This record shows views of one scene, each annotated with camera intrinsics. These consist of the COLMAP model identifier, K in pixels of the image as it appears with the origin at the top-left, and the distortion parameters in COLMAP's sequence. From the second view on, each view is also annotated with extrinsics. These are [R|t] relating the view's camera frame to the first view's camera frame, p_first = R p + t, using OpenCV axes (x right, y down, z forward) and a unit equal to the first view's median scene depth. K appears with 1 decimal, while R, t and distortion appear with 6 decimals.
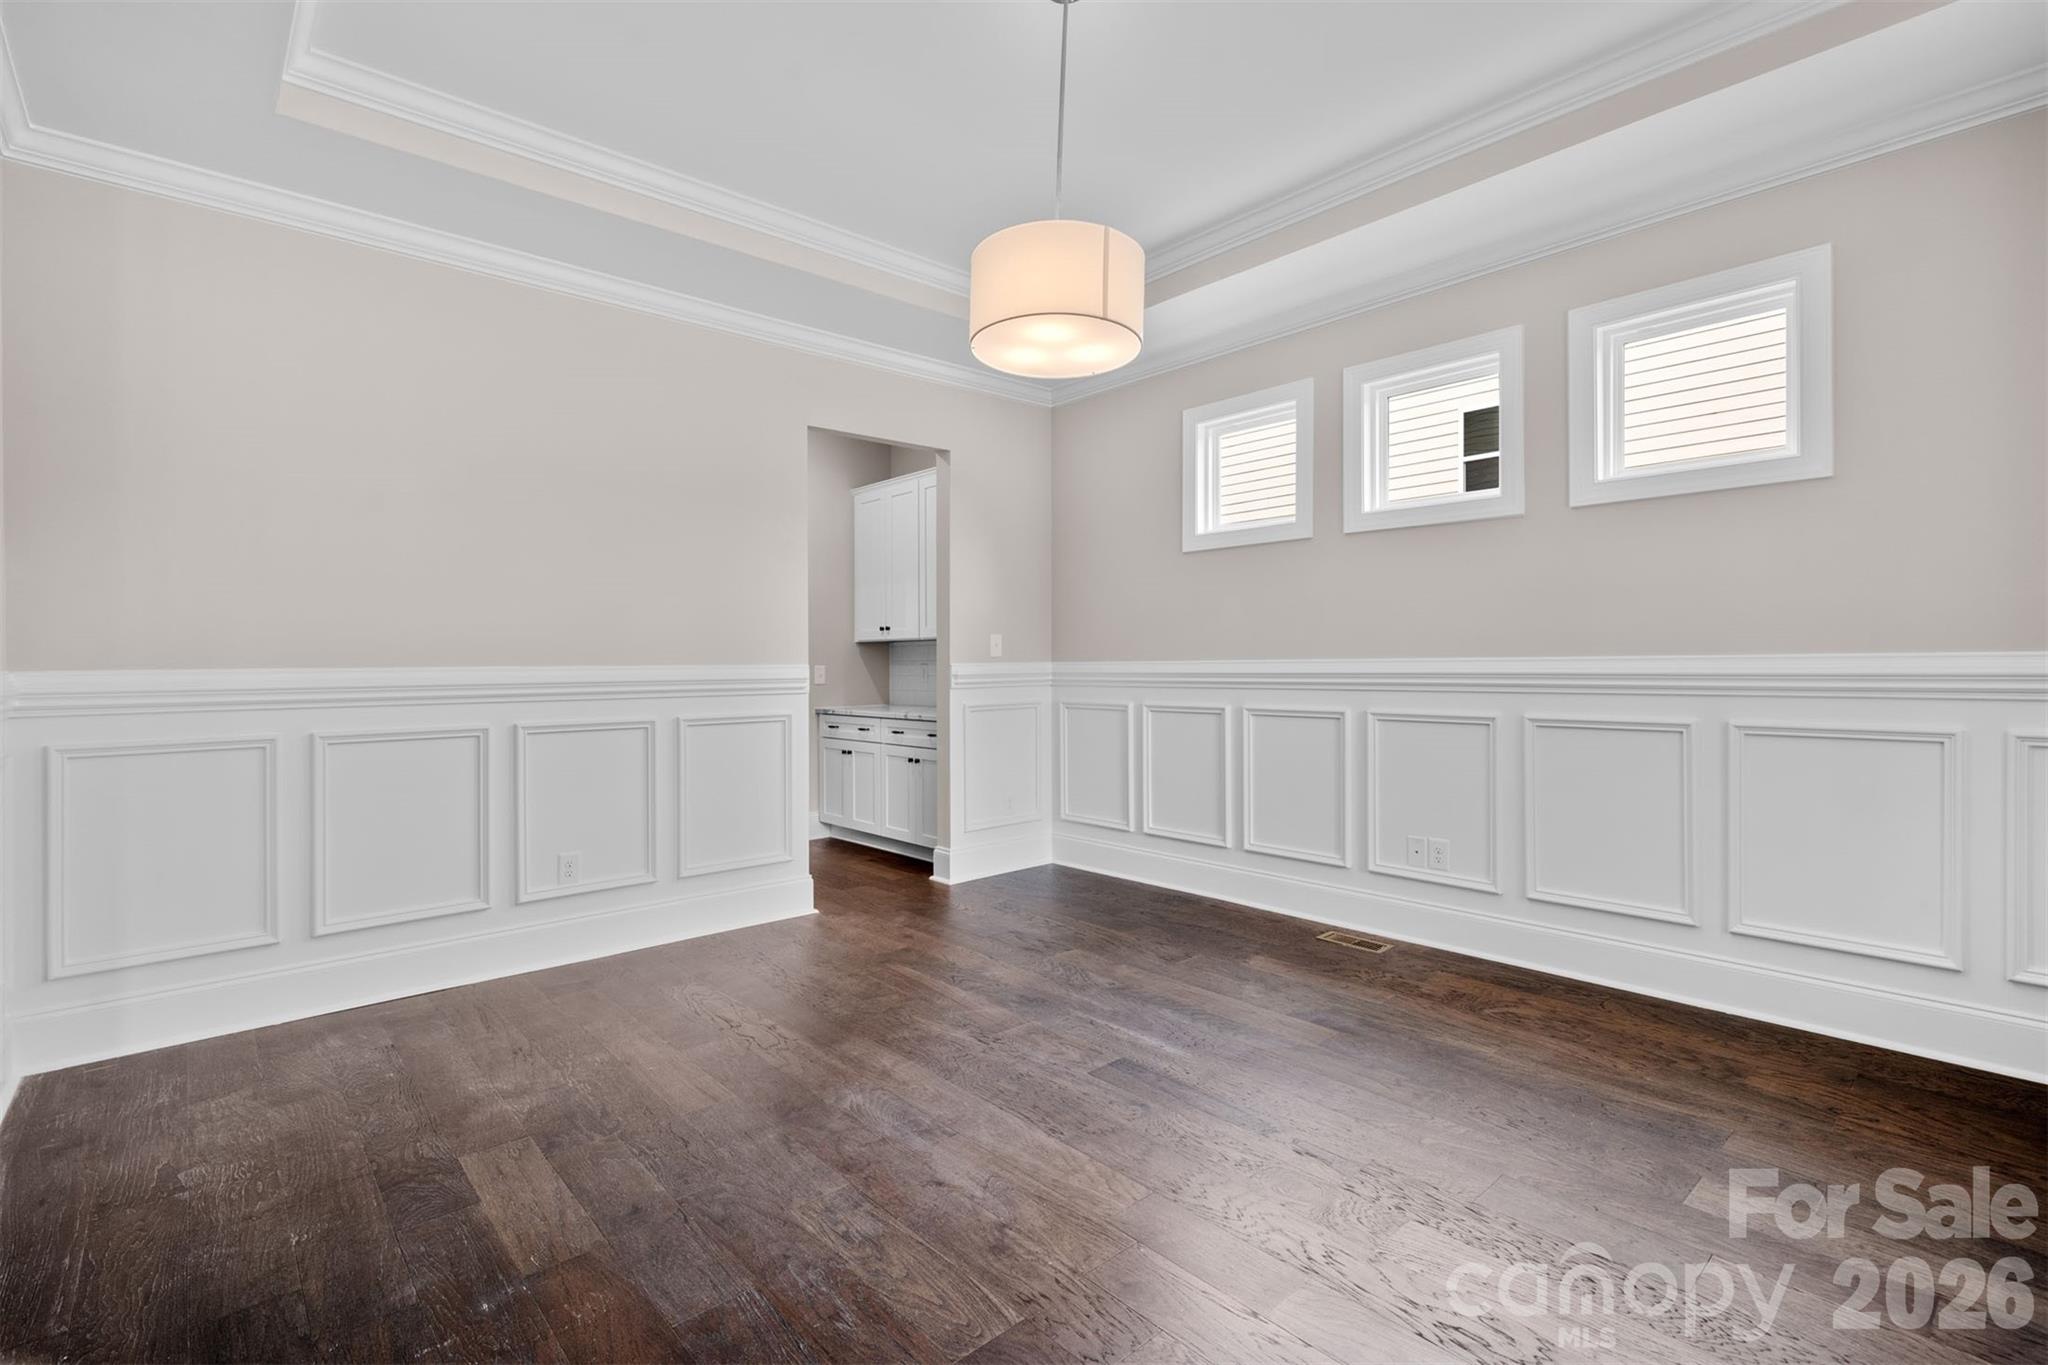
lens RADIAL K [[881.9, 0, 1018.9], [0, 881.9, 673.7], [0, 0, 1]] dist [-0.005218, 0.000078]
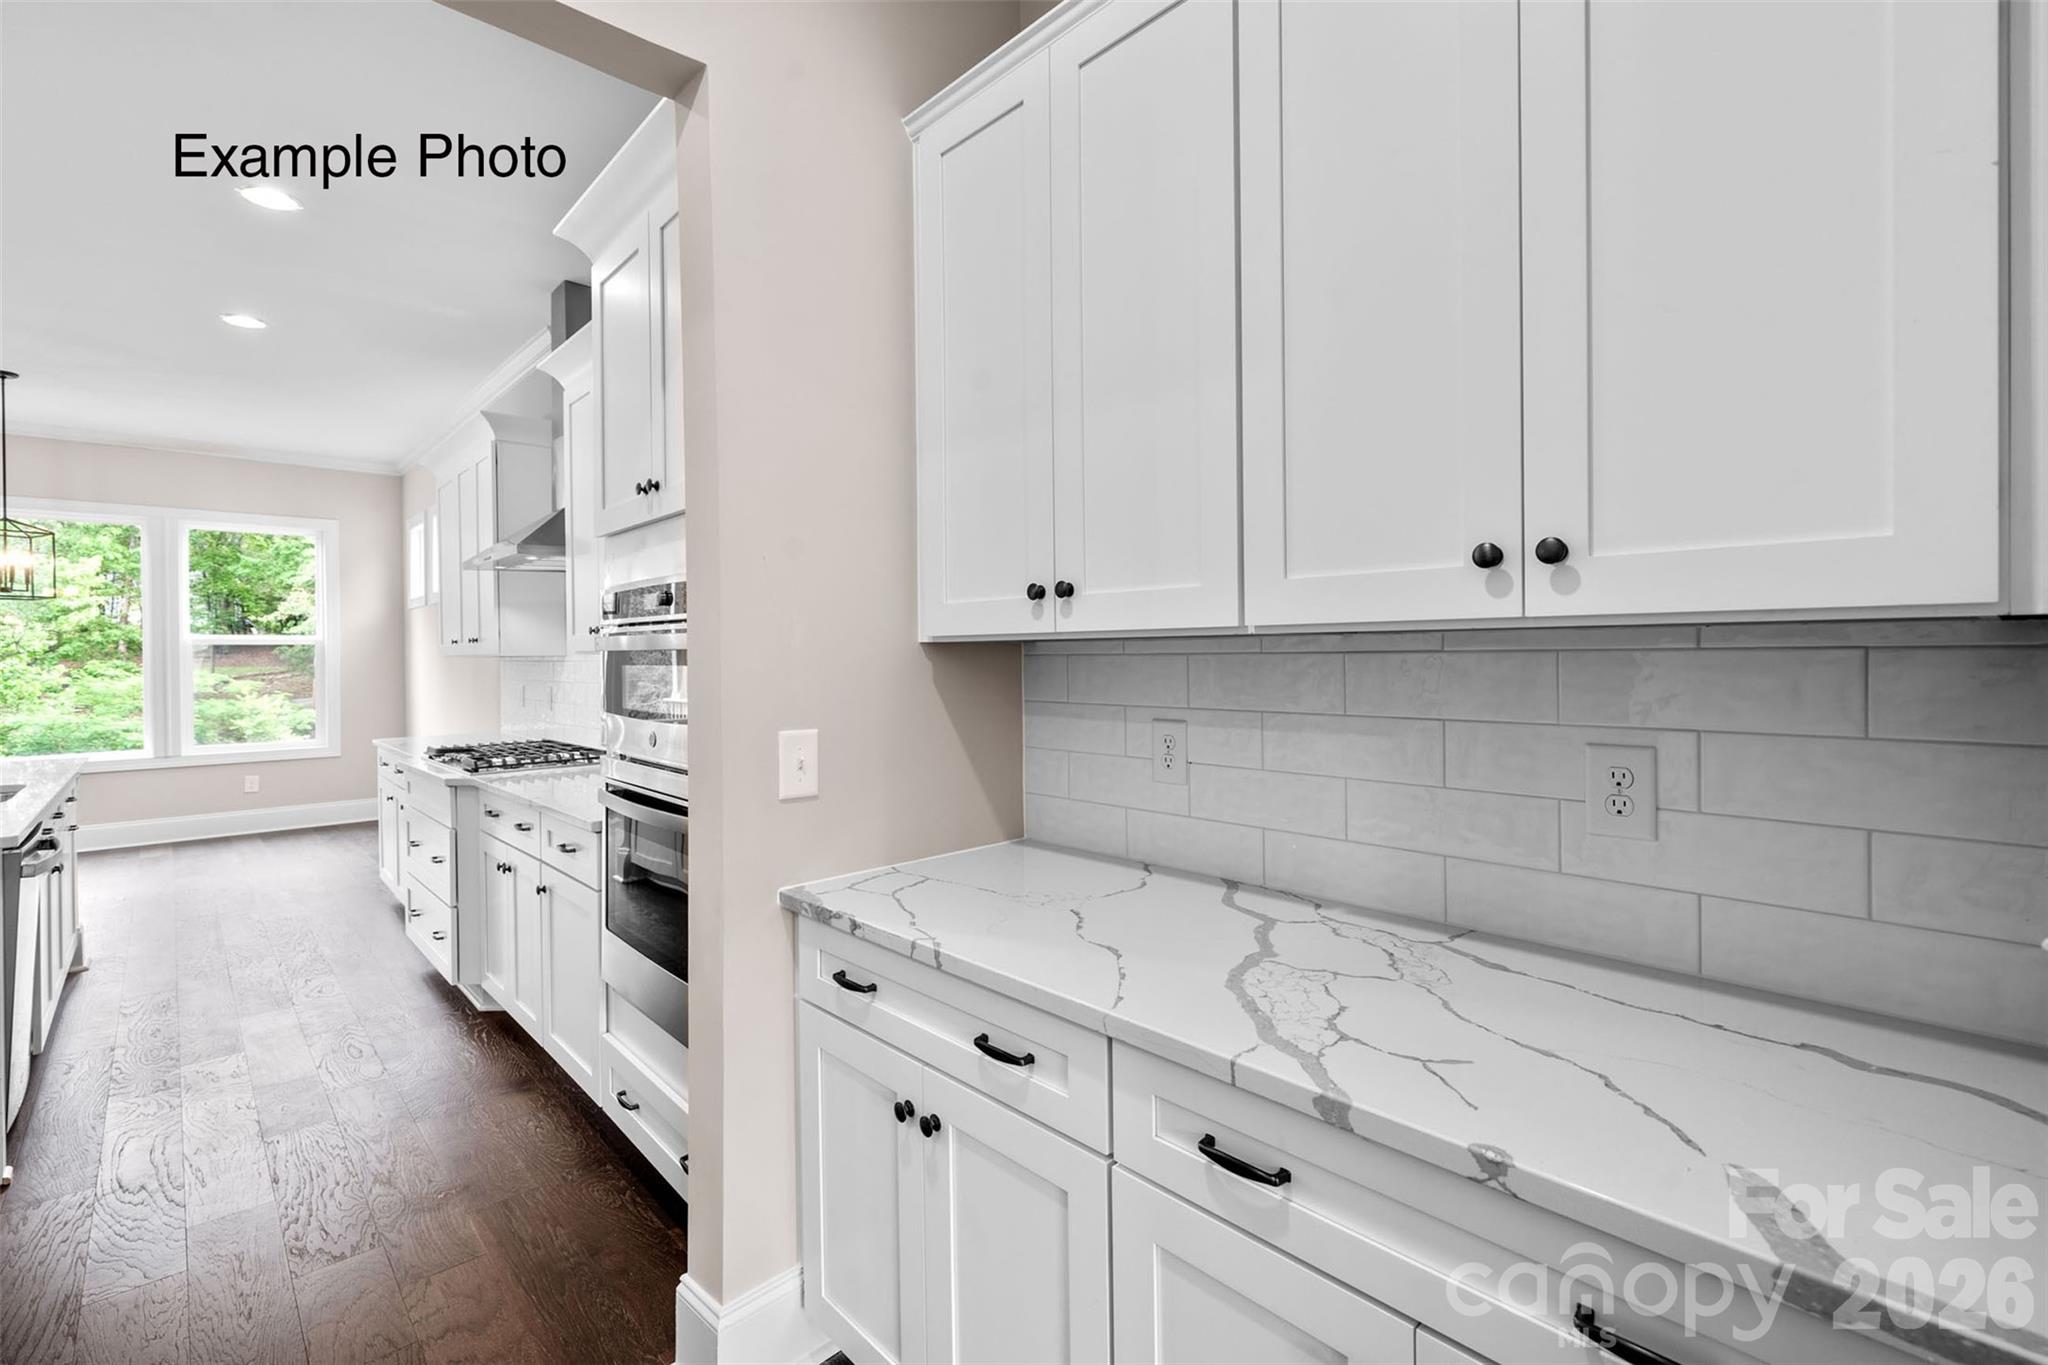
lens RADIAL K [[881.9, 0, 1029.5], [0, 881.9, 673.3], [0, 0, 1]] dist [-0.005218, 0.000078]
pose [[0.999850, -0.002773, 0.017081, -0.152706], [0.002821, 0.999992, -0.002744, -0.024411], [-0.017073, 0.002792, 0.999850, 0.694649]]
